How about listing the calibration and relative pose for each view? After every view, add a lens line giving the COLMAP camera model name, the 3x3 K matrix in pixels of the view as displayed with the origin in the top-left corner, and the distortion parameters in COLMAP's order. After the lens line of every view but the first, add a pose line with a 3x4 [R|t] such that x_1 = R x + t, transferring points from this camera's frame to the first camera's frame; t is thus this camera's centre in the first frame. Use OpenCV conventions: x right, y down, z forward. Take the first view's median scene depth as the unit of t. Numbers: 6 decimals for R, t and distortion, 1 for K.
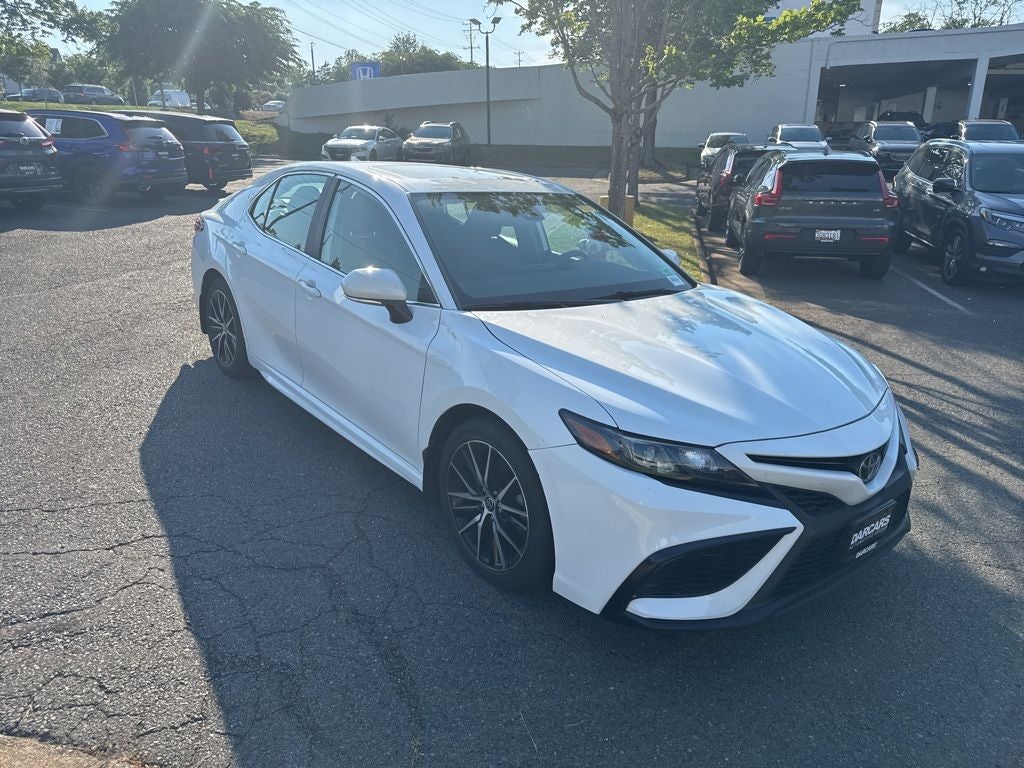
lens RADIAL K [[730.8, 0, 515.4], [0, 730.8, 385.0], [0, 0, 1]] dist [0.022486, -0.025899]
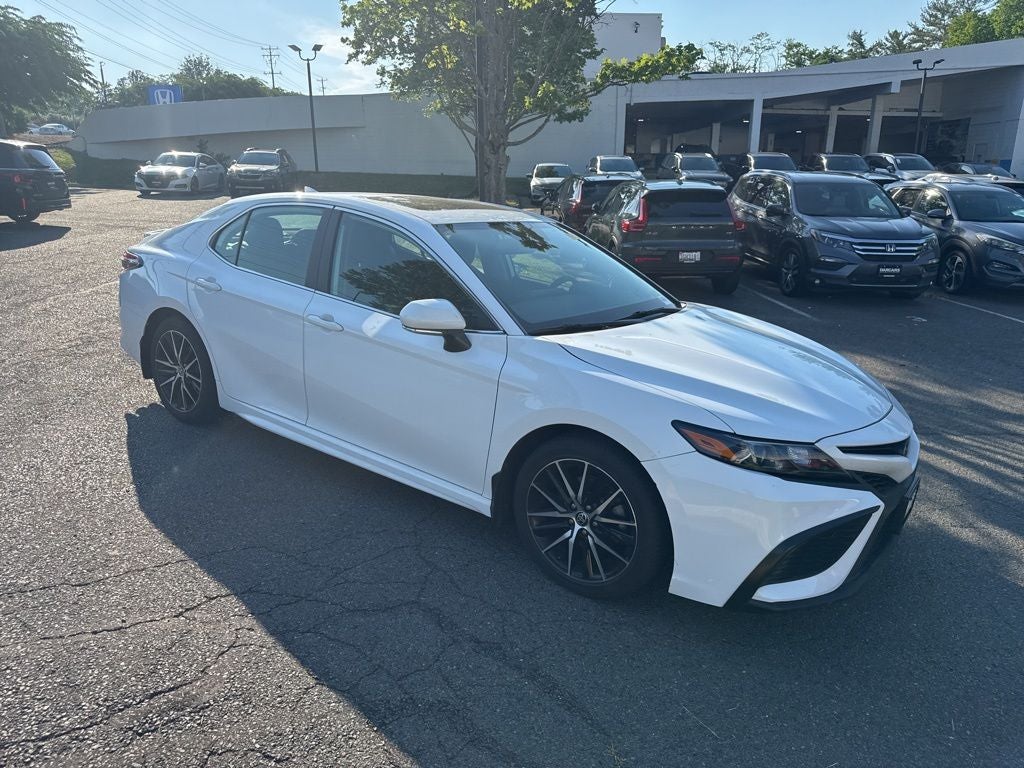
lens RADIAL K [[727.9, 0, 516.2], [0, 727.9, 386.1], [0, 0, 1]] dist [0.023830, -0.025453]
pose [[0.967973, -0.067253, 0.241881, -0.104972], [0.074996, 0.996920, -0.022937, -0.002724], [-0.239593, 0.040343, 0.970035, 0.001870]]
